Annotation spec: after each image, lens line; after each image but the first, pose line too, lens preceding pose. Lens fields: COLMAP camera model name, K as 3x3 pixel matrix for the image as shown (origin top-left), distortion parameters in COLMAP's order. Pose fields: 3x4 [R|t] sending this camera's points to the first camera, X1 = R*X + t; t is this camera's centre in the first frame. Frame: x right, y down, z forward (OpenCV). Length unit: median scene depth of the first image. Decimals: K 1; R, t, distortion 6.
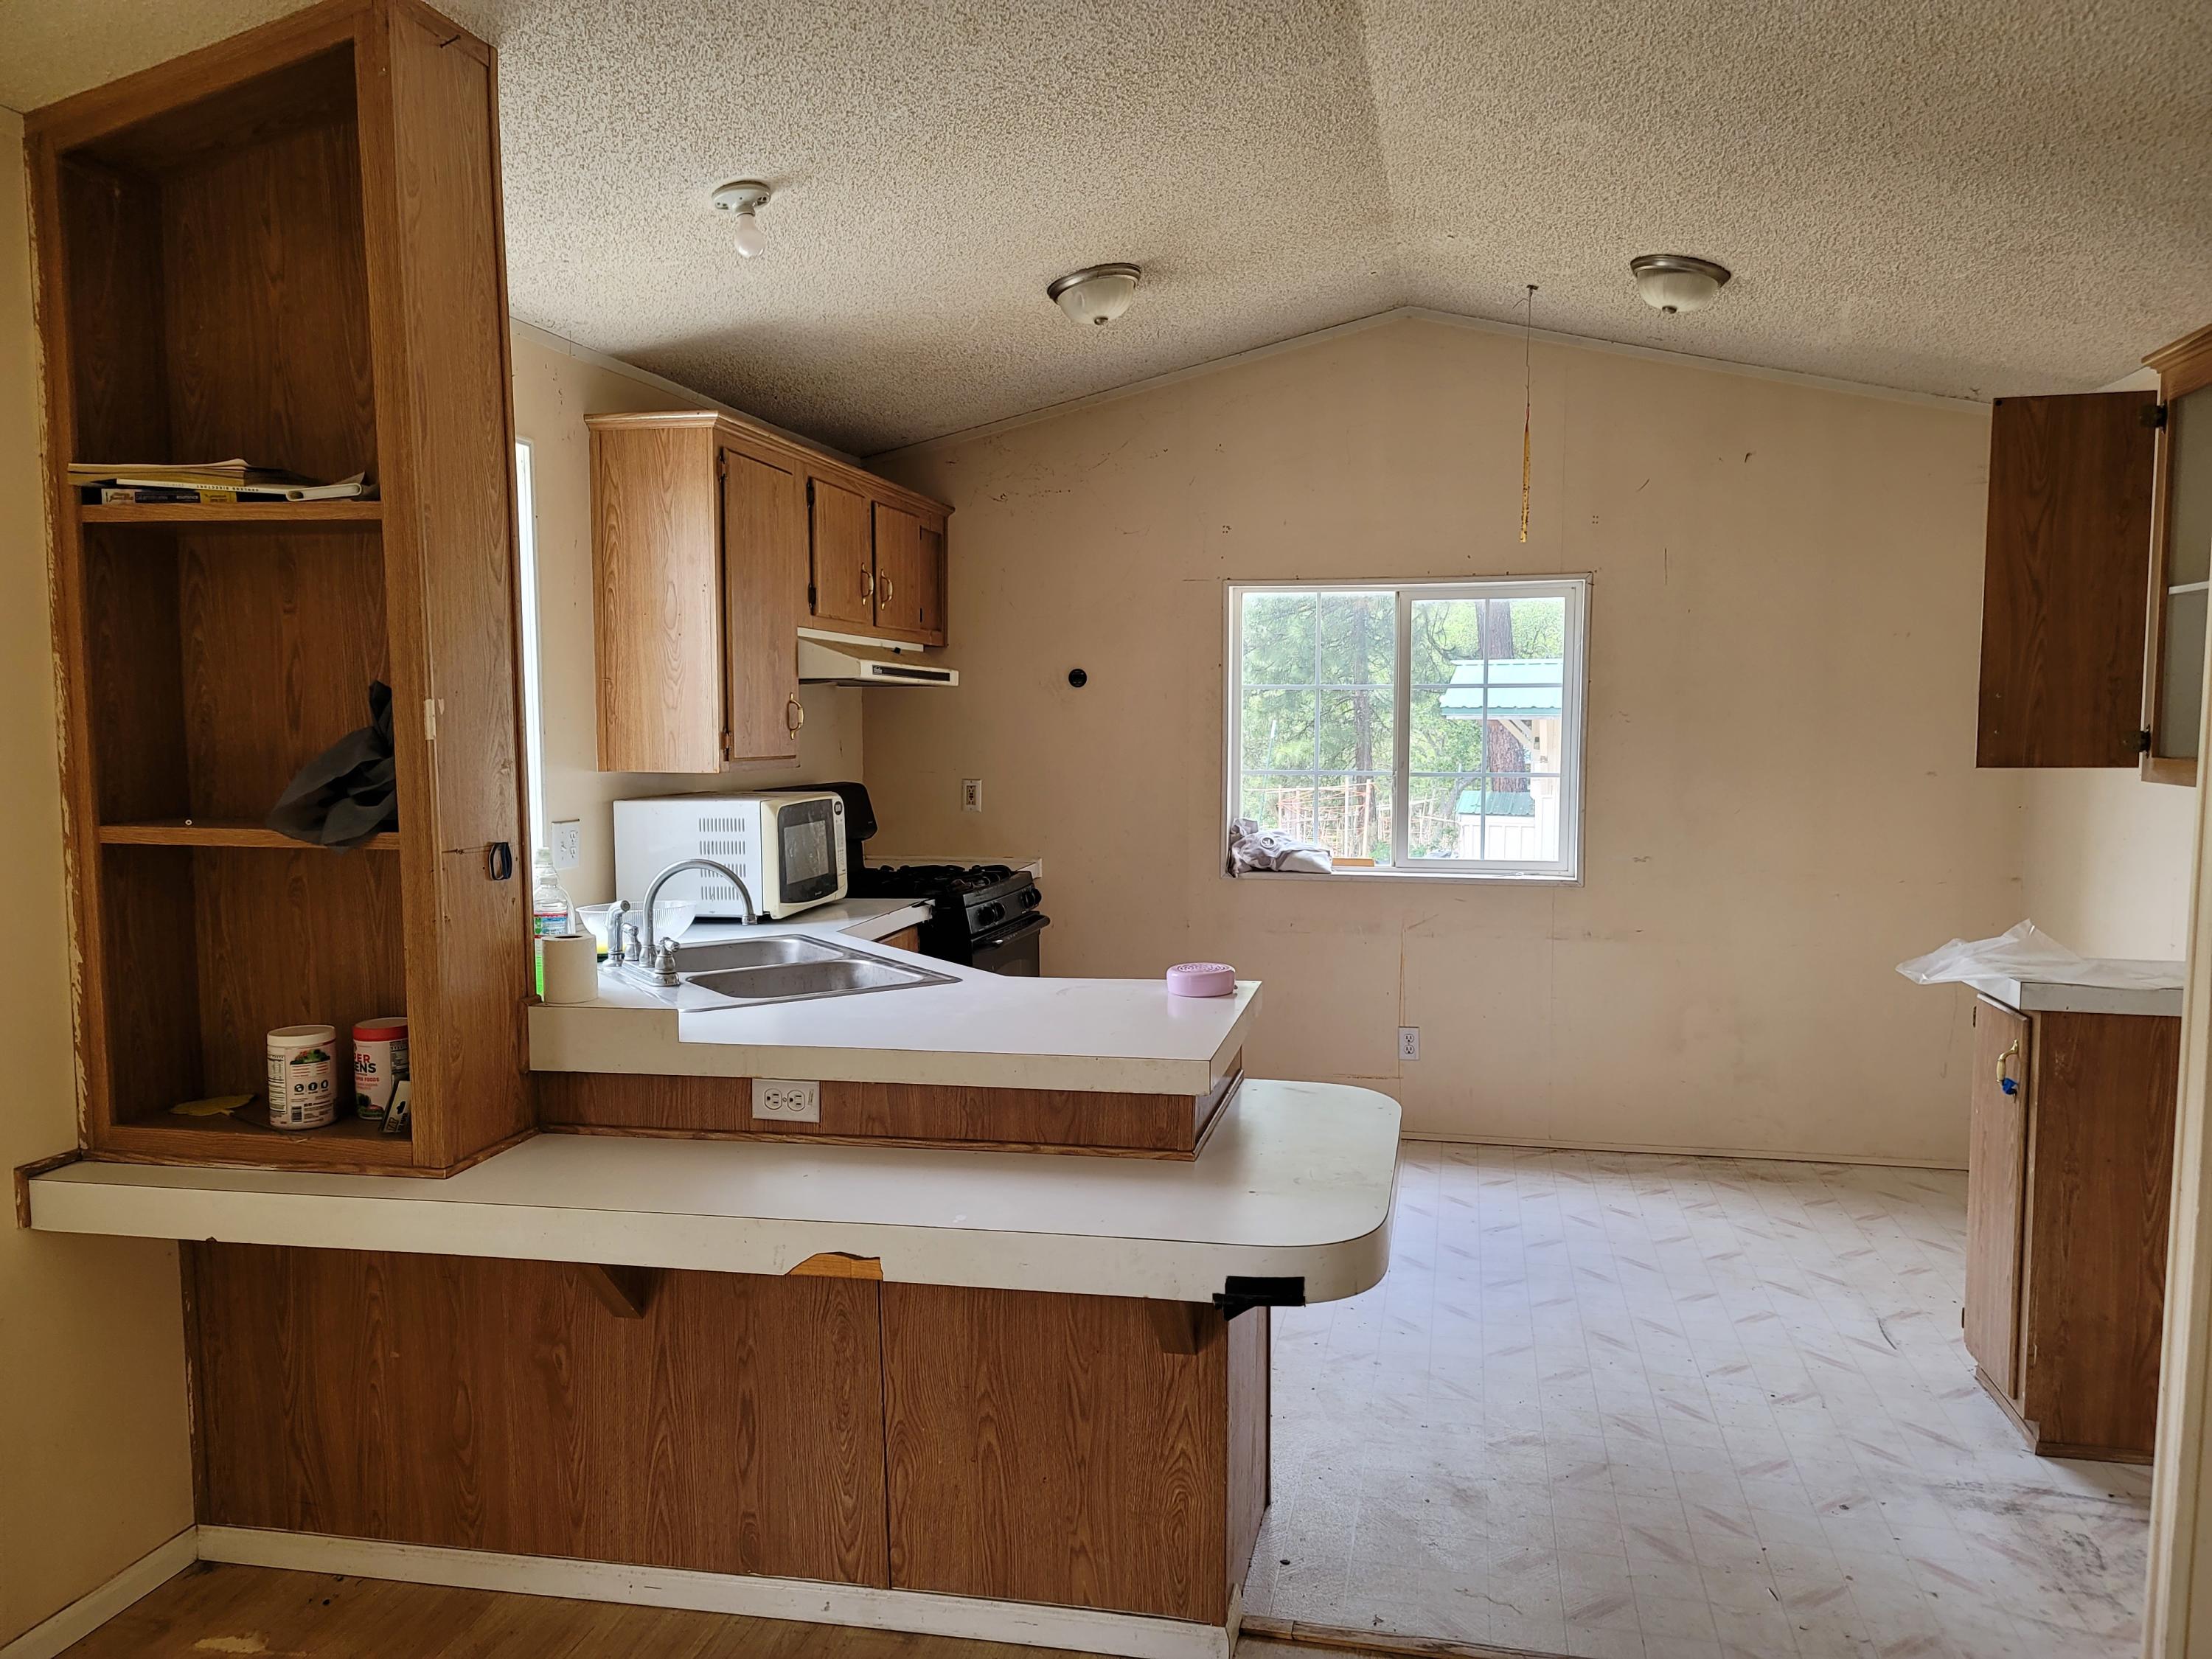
lens RADIAL K [[1614.9, 0, 1113.2], [0, 1614.9, 841.1], [0, 0, 1]] dist [0.047390, -0.032929]
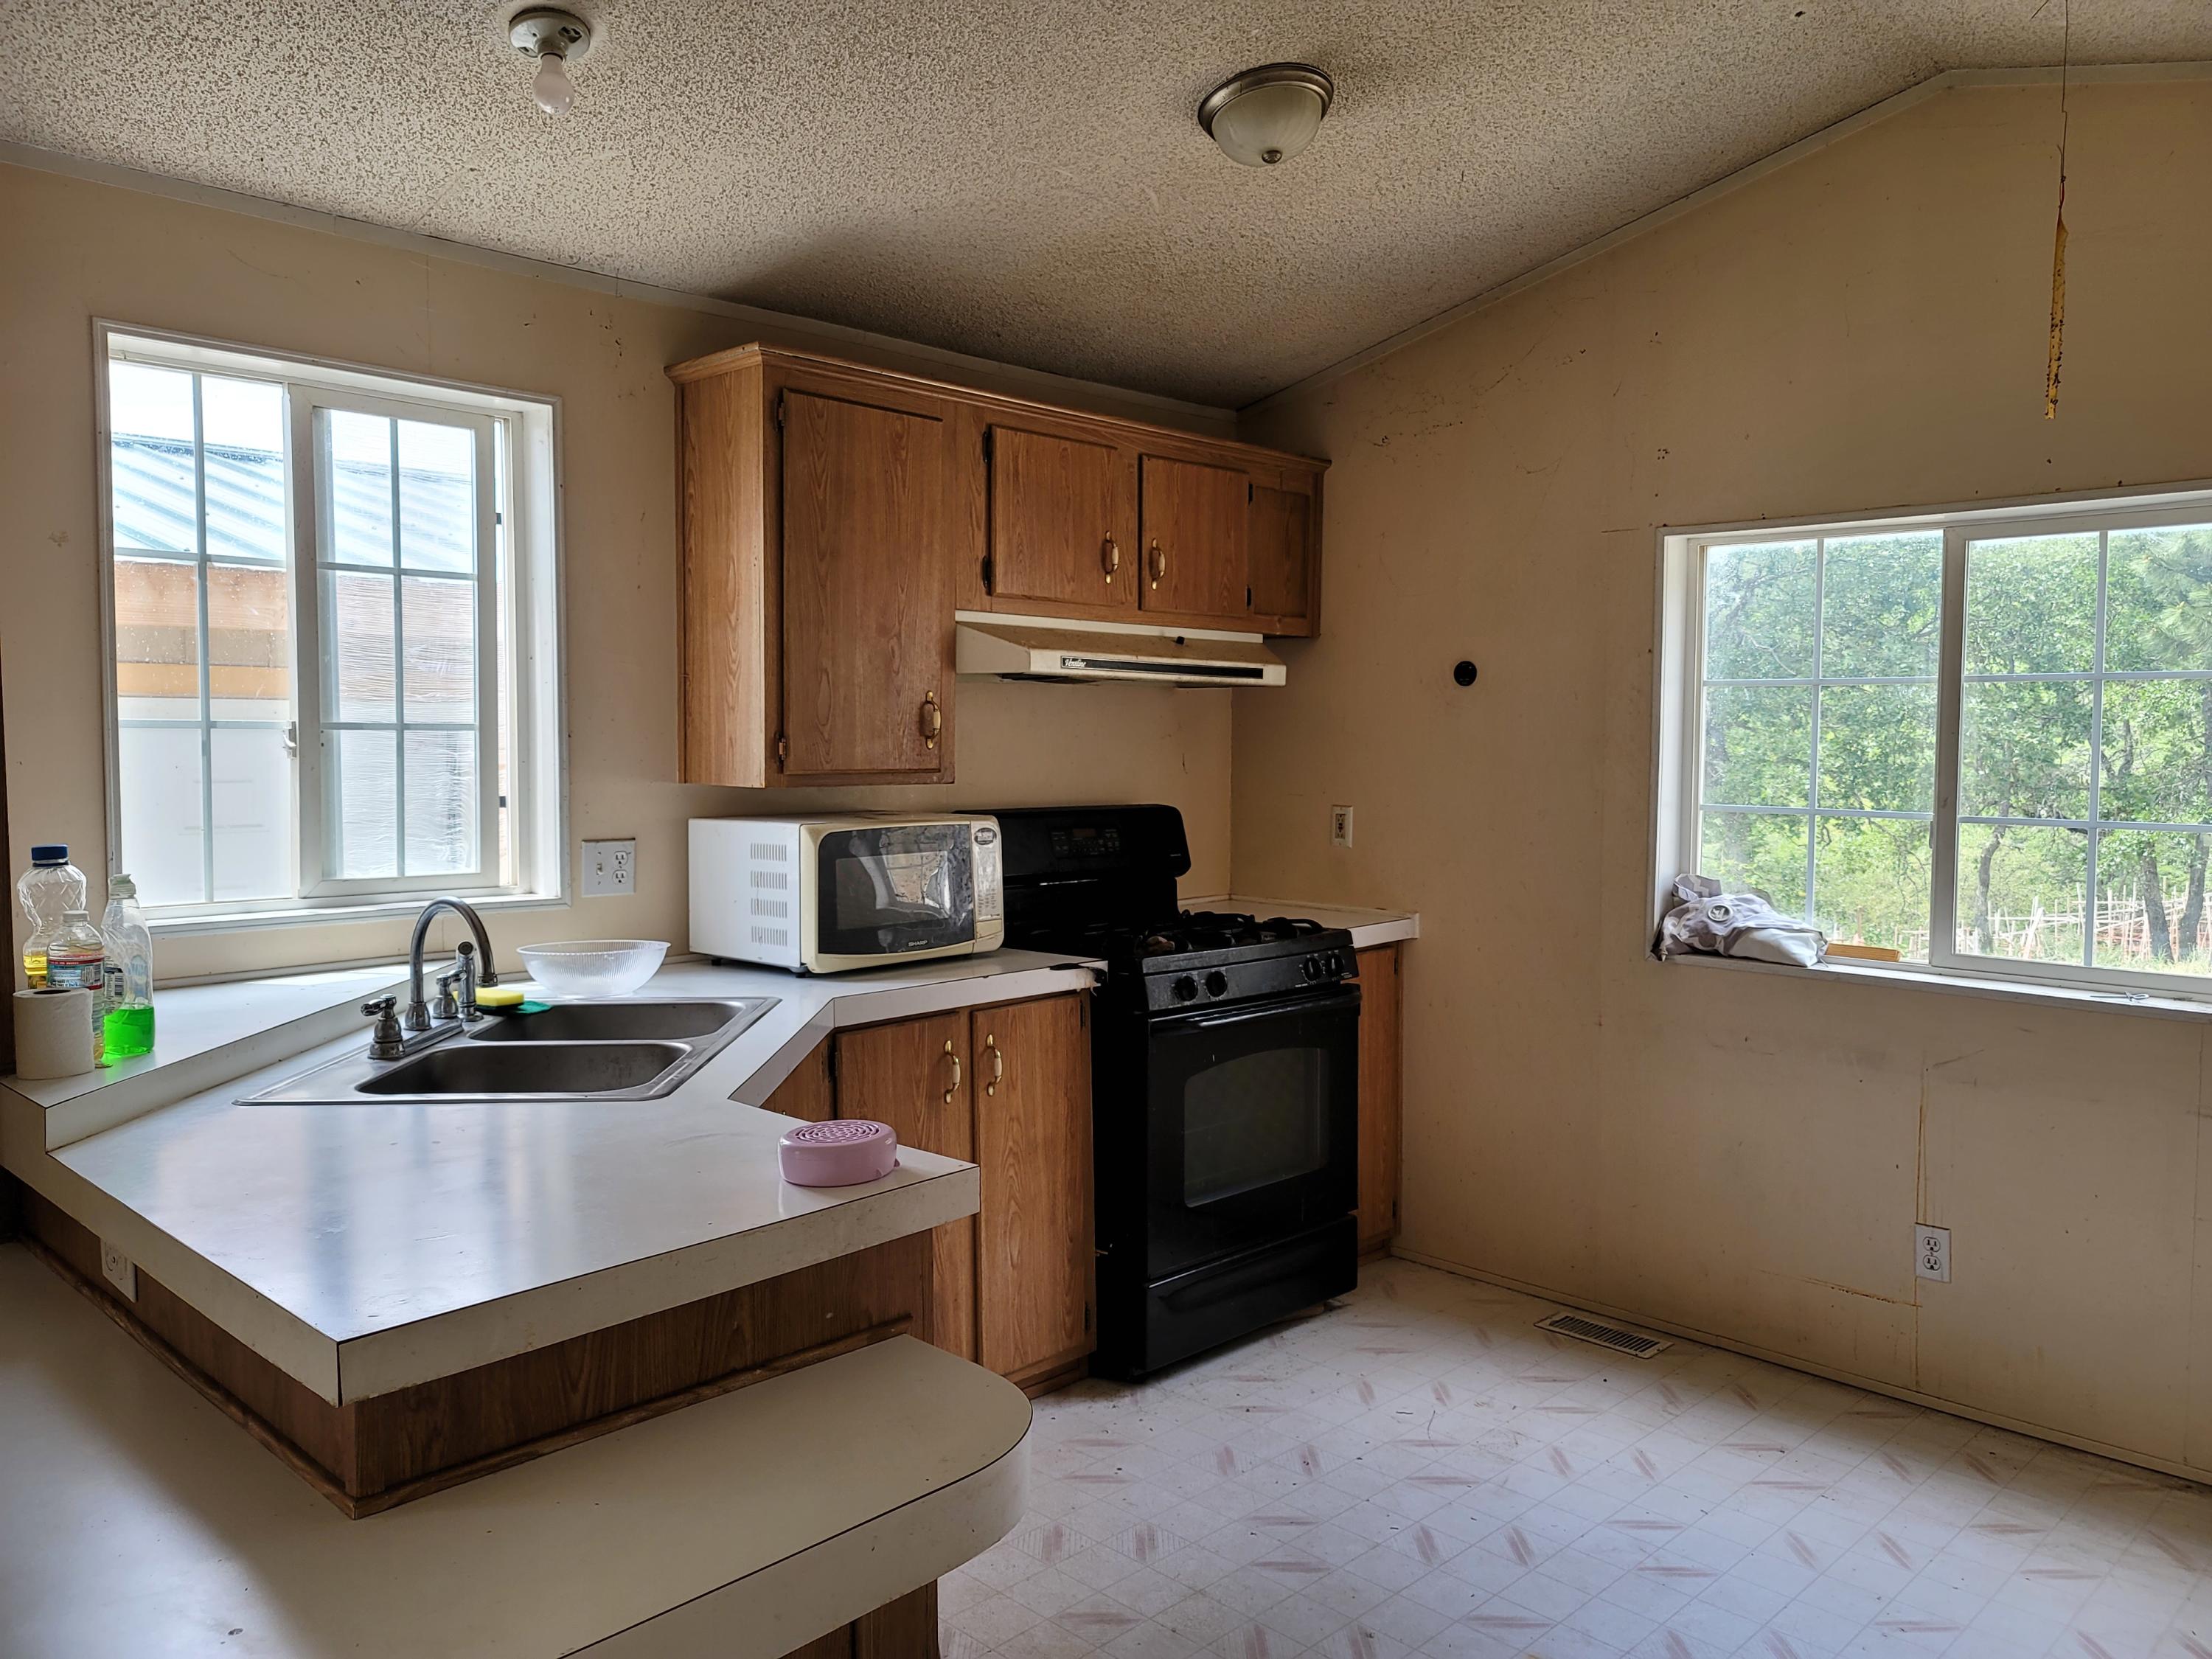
lens RADIAL K [[1614.9, 0, 1103.1], [0, 1614.9, 813.0], [0, 0, 1]] dist [0.047390, -0.032929]
pose [[0.845660, 0.031818, -0.532773, 0.267060], [-0.047644, 0.998737, -0.015977, -0.019792], [0.531592, 0.038895, 0.846107, 0.324363]]
